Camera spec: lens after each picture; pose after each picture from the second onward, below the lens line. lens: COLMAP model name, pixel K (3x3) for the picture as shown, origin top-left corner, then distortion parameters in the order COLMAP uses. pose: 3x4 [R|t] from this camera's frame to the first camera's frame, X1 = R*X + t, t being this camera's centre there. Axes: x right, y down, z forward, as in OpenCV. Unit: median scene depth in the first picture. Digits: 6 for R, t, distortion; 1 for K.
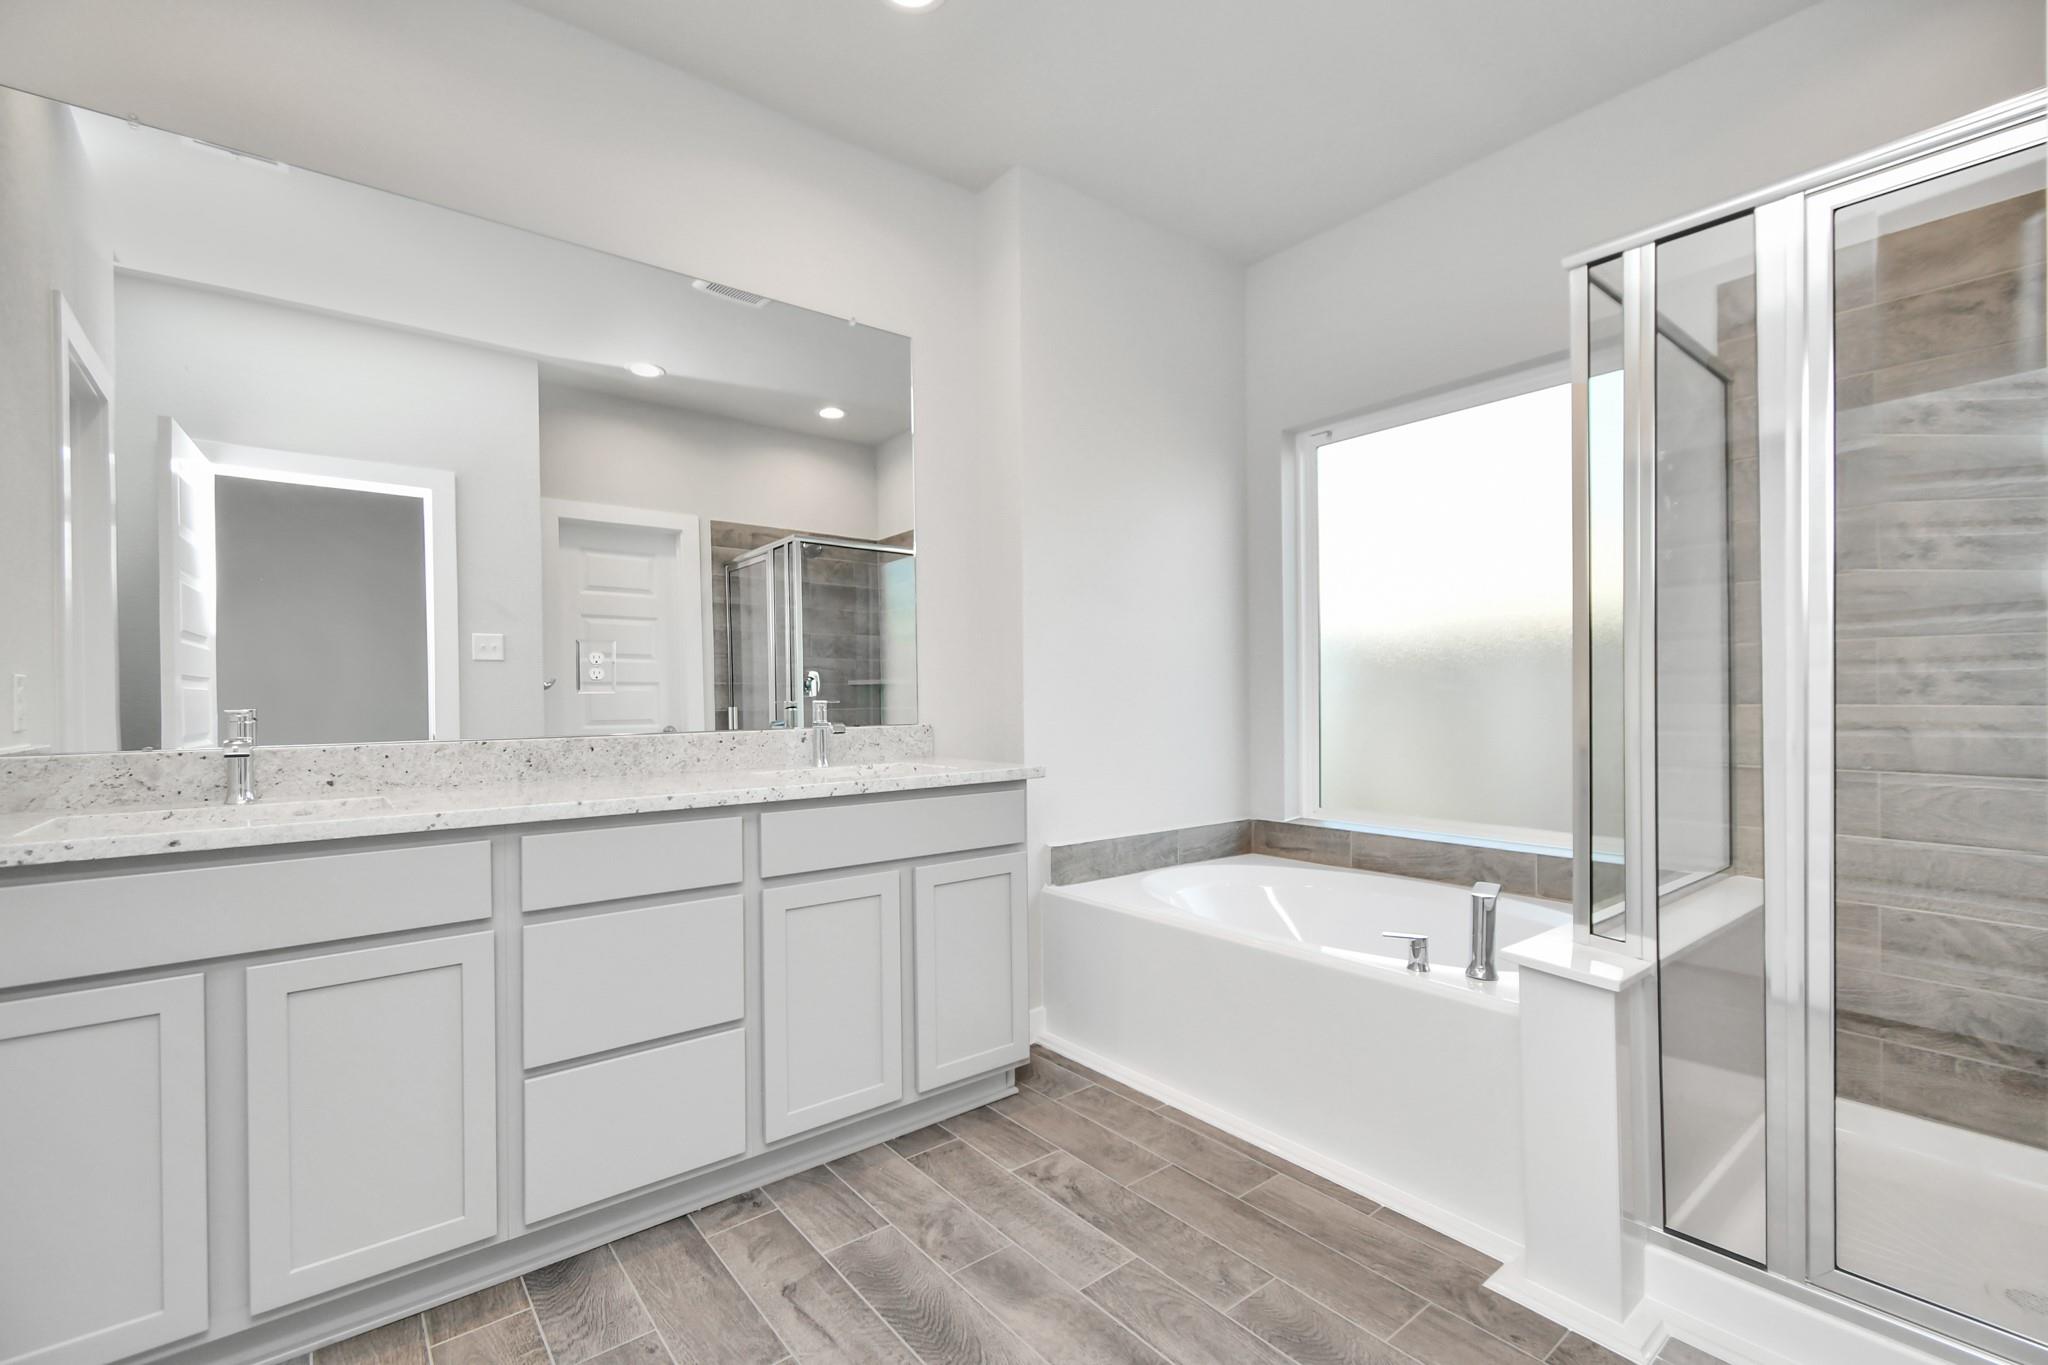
lens RADIAL K [[896.1, 0, 1014.0], [0, 896.1, 699.2], [0, 0, 1]] dist [-0.000625, -0.000222]
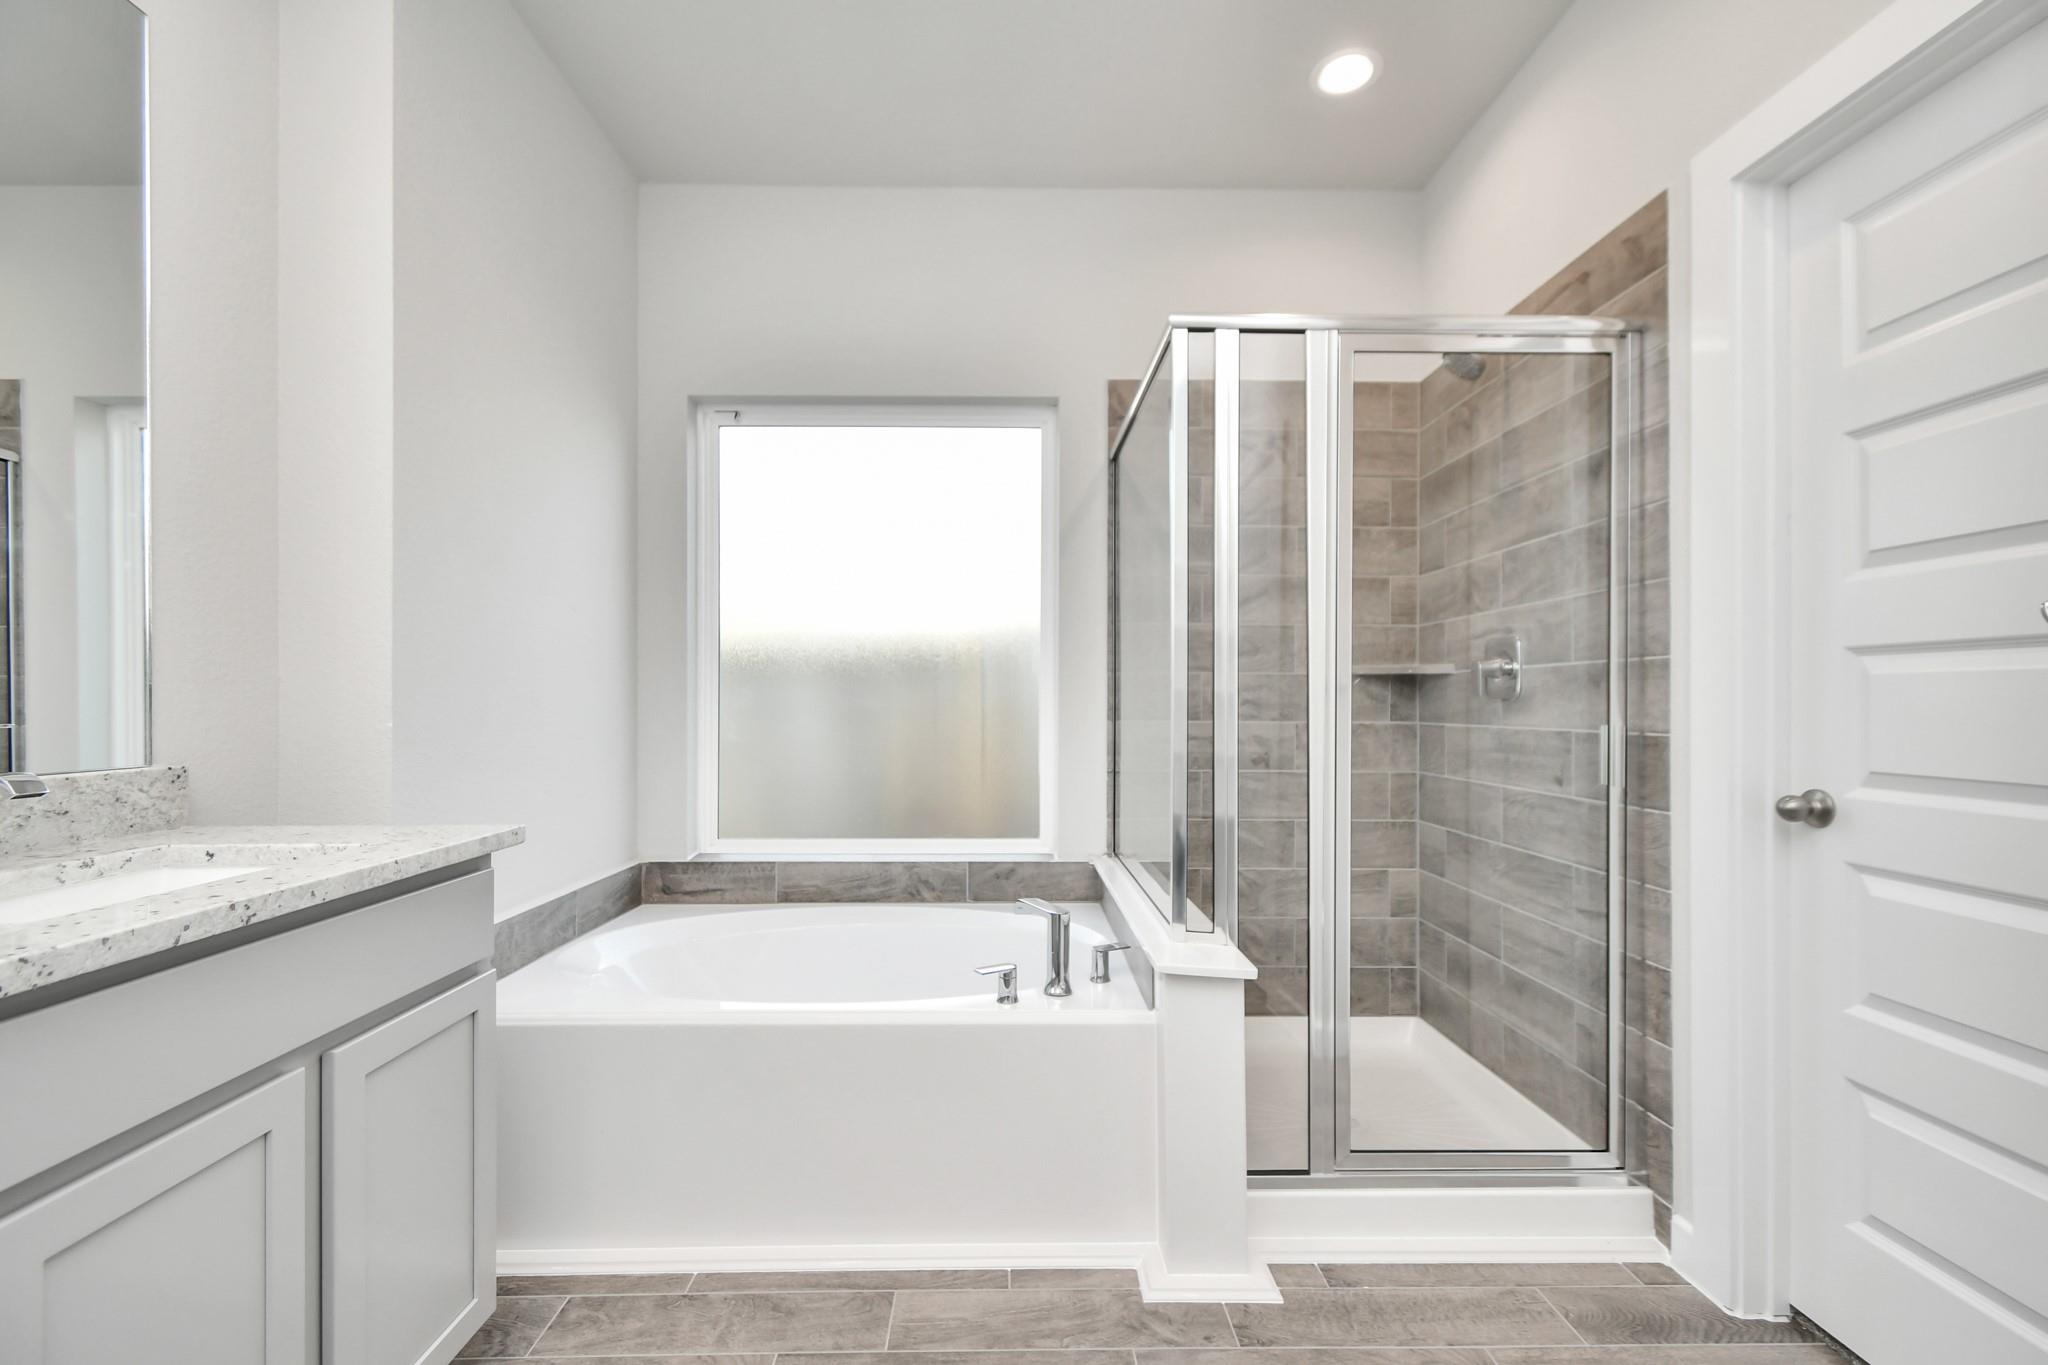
lens RADIAL K [[896.1, 0, 1014.0], [0, 896.1, 699.2], [0, 0, 1]] dist [-0.000625, -0.000222]
pose [[0.603121, 0.013064, 0.797543, -0.283526], [-0.003415, 0.999899, -0.013796, -0.006294], [-0.797643, 0.005597, 0.603105, 0.382324]]
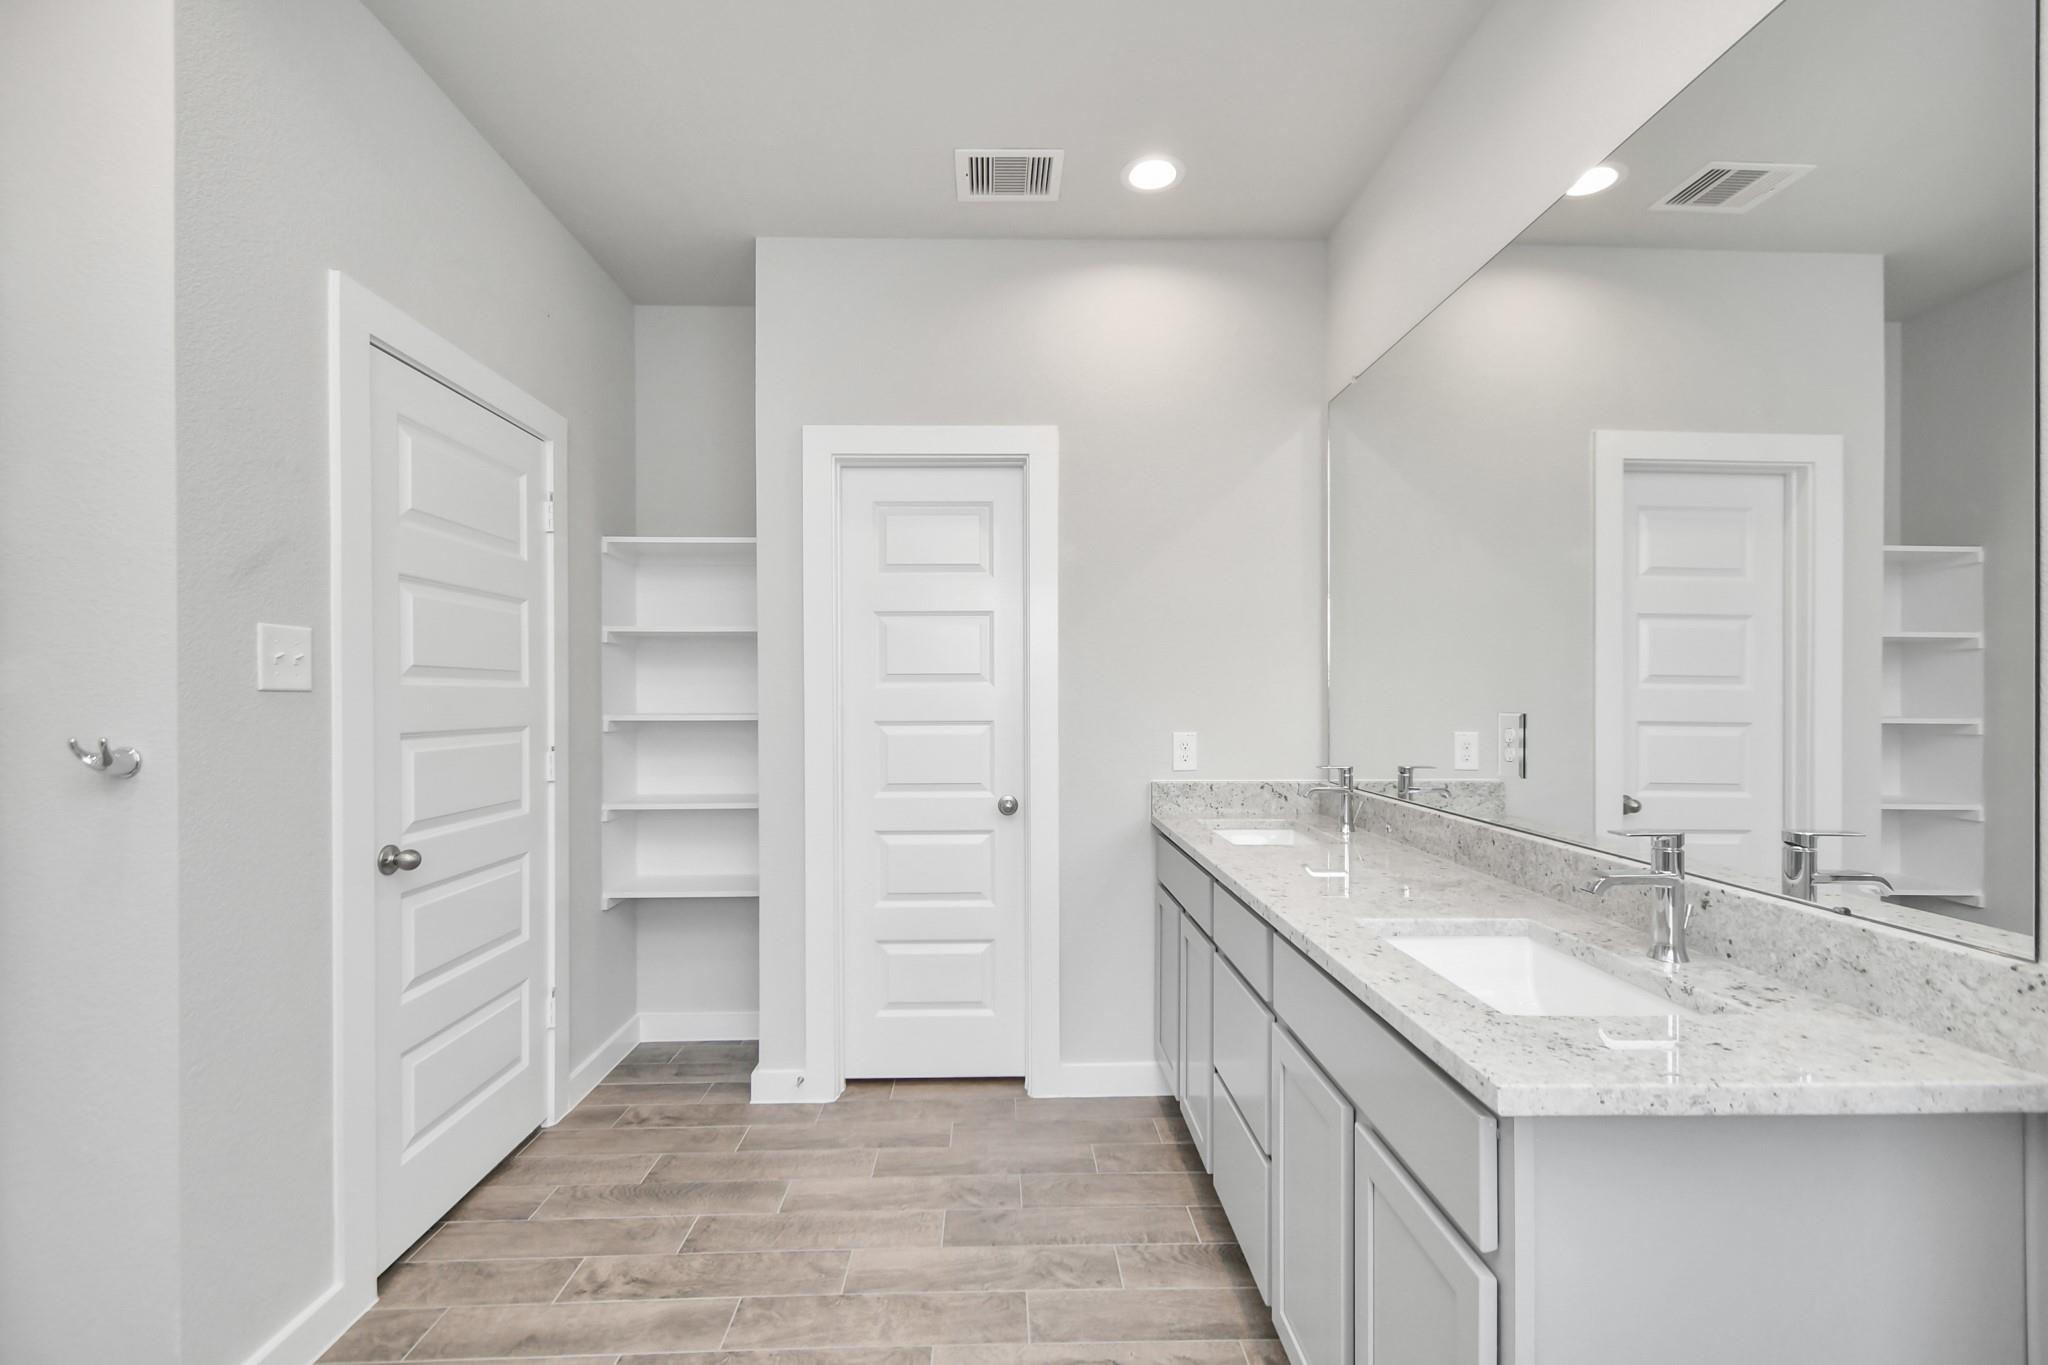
lens RADIAL K [[896.1, 0, 1014.0], [0, 896.1, 699.2], [0, 0, 1]] dist [-0.000625, -0.000222]
pose [[-0.604777, 0.013606, -0.796279, 0.482012], [0.006032, 0.999904, 0.012504, -0.094991], [0.796372, 0.002759, -0.604801, 1.167877]]
